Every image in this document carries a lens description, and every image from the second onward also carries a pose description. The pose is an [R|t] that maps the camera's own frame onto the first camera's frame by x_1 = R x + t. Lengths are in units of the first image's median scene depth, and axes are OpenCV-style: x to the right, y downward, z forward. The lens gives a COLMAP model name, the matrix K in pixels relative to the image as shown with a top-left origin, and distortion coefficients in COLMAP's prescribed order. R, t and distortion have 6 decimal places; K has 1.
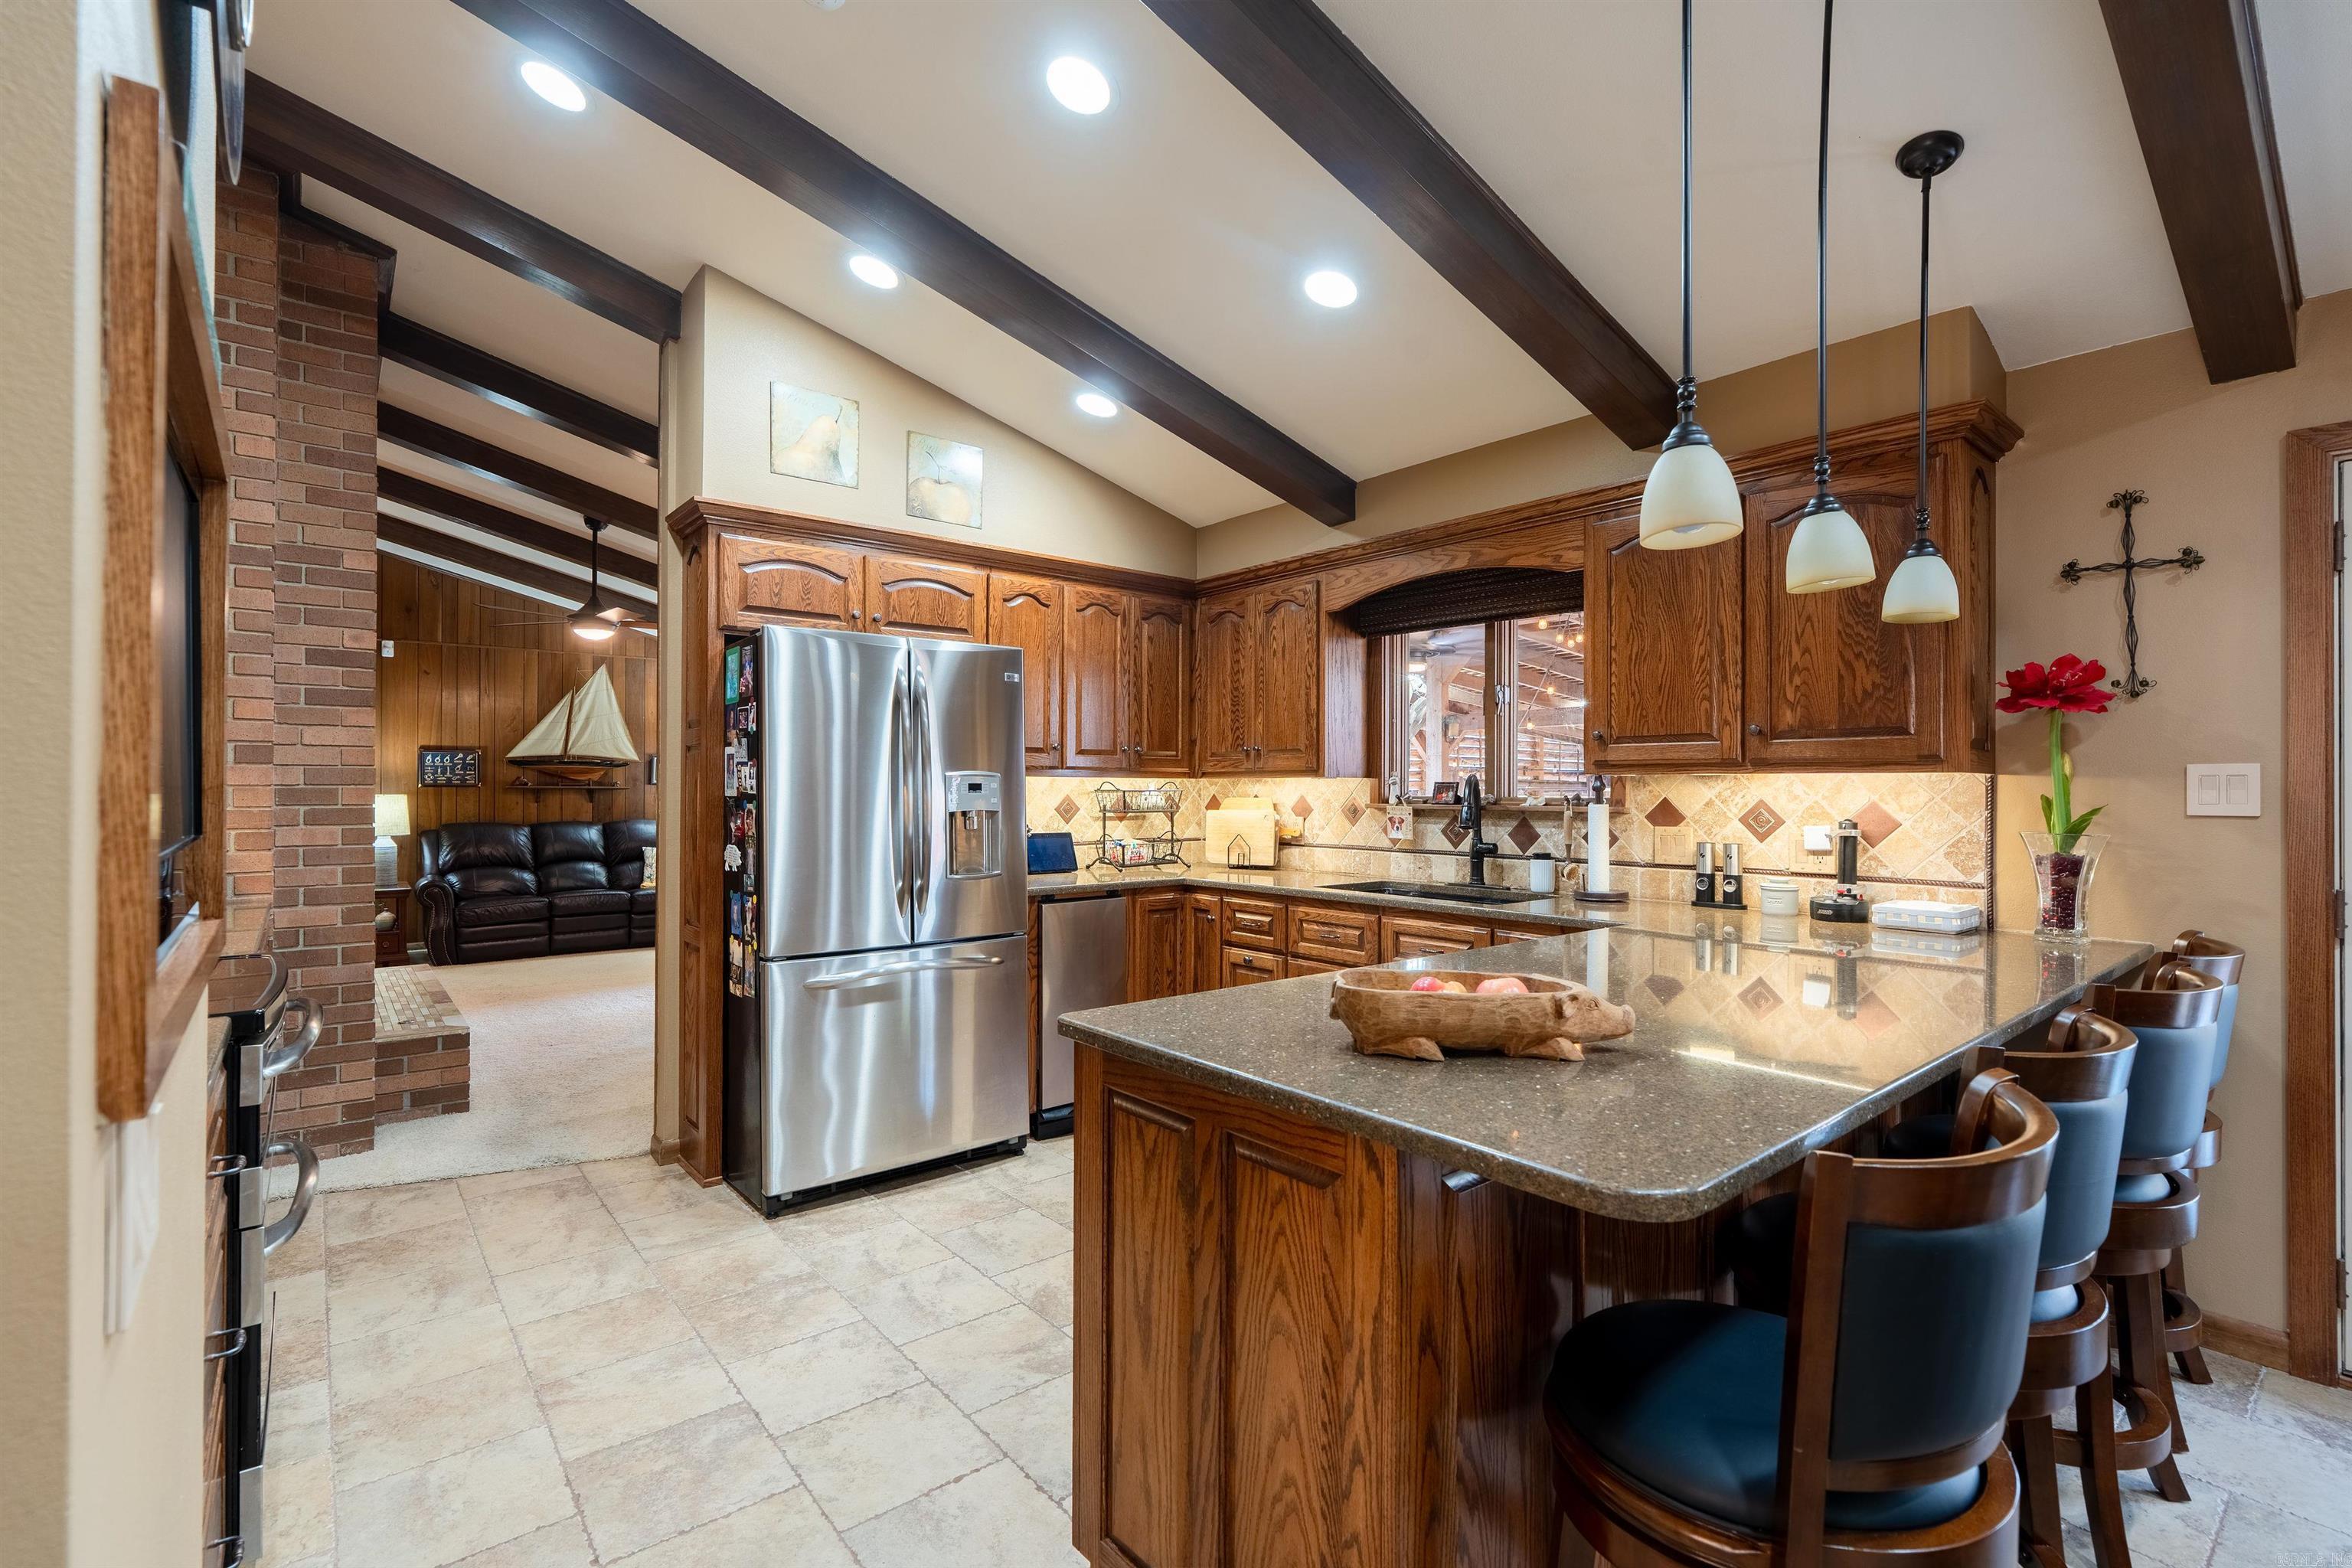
lens RADIAL K [[1054.4, 0, 1185.9], [0, 1054.4, 785.3], [0, 0, 1]] dist [-0.003938, 0.002047]
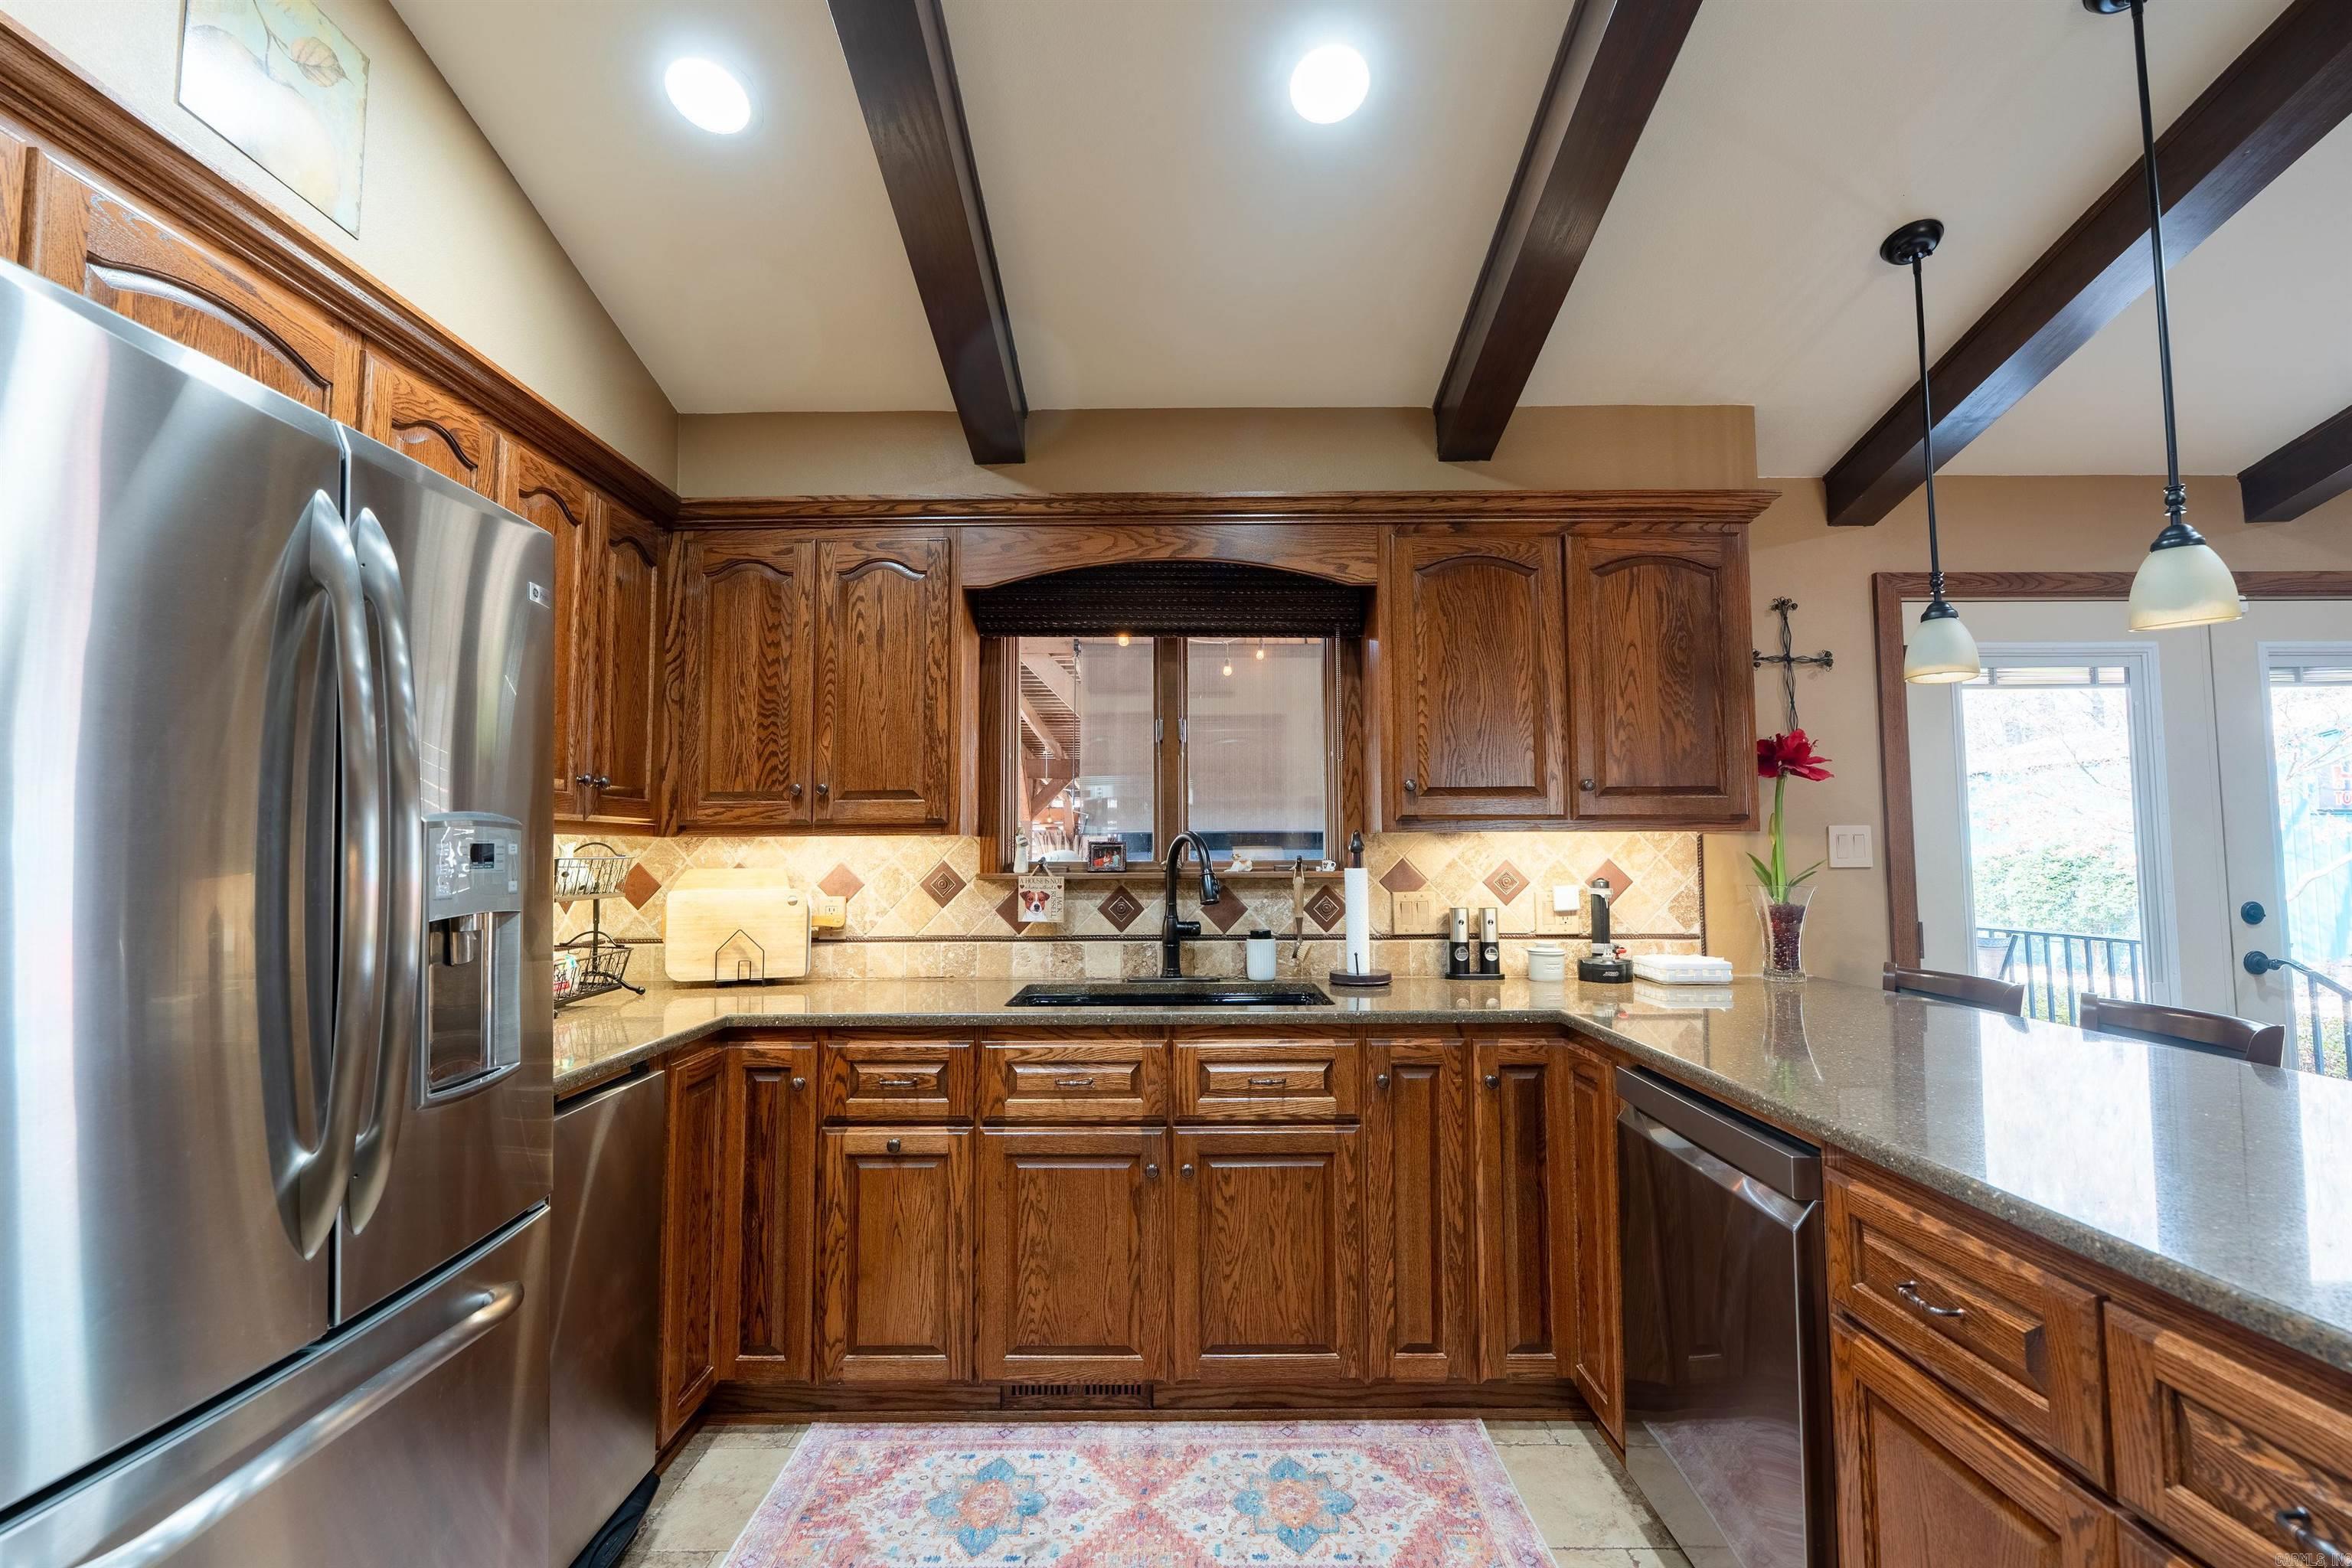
lens RADIAL K [[1054.4, 0, 1176.9], [0, 1054.4, 780.1], [0, 0, 1]] dist [-0.003938, 0.002047]
pose [[0.645140, 0.044577, 0.762763, -0.318746], [0.004990, 0.998030, -0.062546, 0.000053], [-0.764048, 0.044157, 0.643647, 0.526979]]
